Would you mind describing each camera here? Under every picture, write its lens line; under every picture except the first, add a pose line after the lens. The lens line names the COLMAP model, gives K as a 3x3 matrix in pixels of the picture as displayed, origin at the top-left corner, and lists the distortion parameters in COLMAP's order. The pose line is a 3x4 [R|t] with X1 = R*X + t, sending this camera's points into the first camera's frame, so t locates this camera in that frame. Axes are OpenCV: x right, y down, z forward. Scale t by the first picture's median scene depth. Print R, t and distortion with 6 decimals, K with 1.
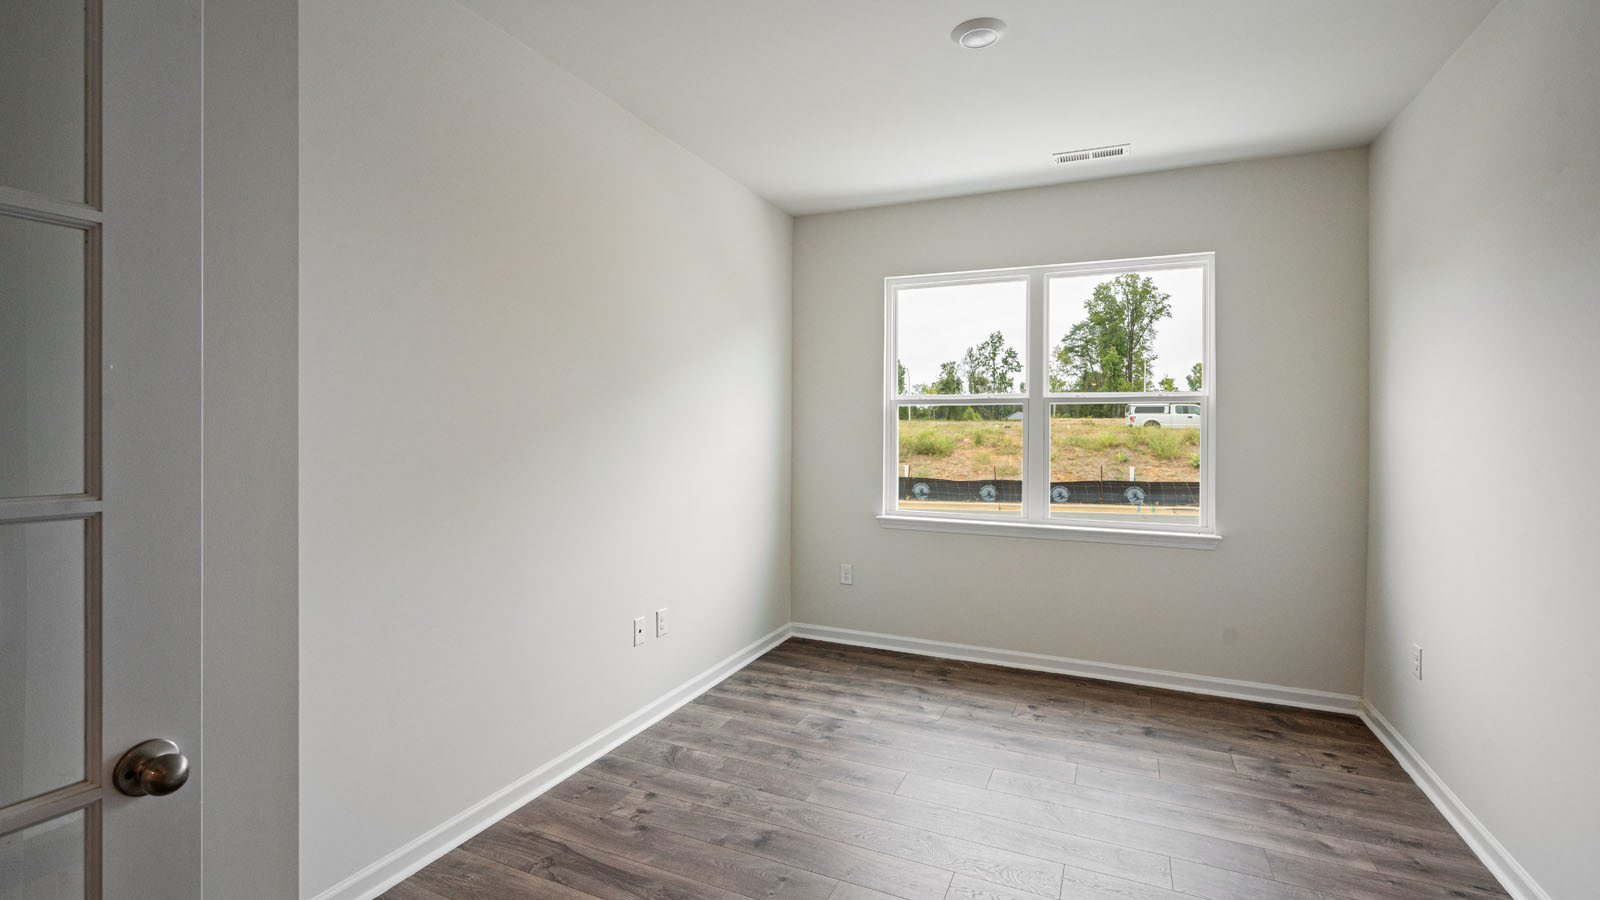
lens RADIAL K [[712.7, 0, 799.6], [0, 712.7, 441.3], [0, 0, 1]] dist [-0.011388, 0.003169]
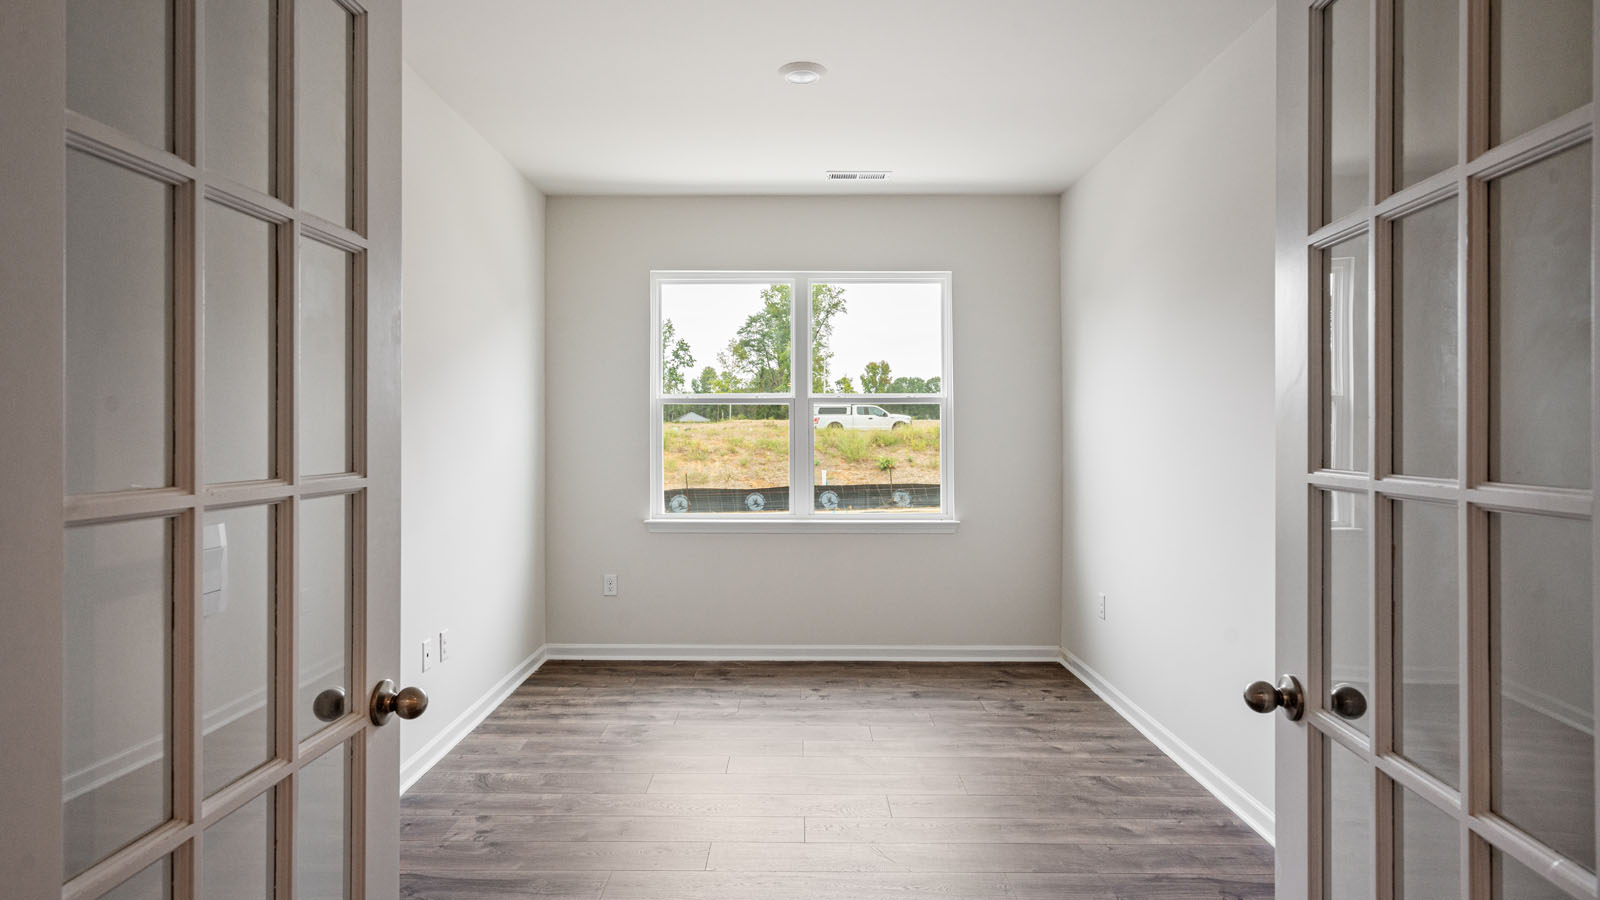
lens RADIAL K [[847.6, 0, 798.1], [0, 847.6, 441.9], [0, 0, 1]] dist [-0.017928, 0.001440]
pose [[0.911497, -0.011590, 0.411144, -0.212544], [0.014275, 0.999892, -0.003463, 0.008872], [-0.411060, 0.009025, 0.911564, -0.143791]]
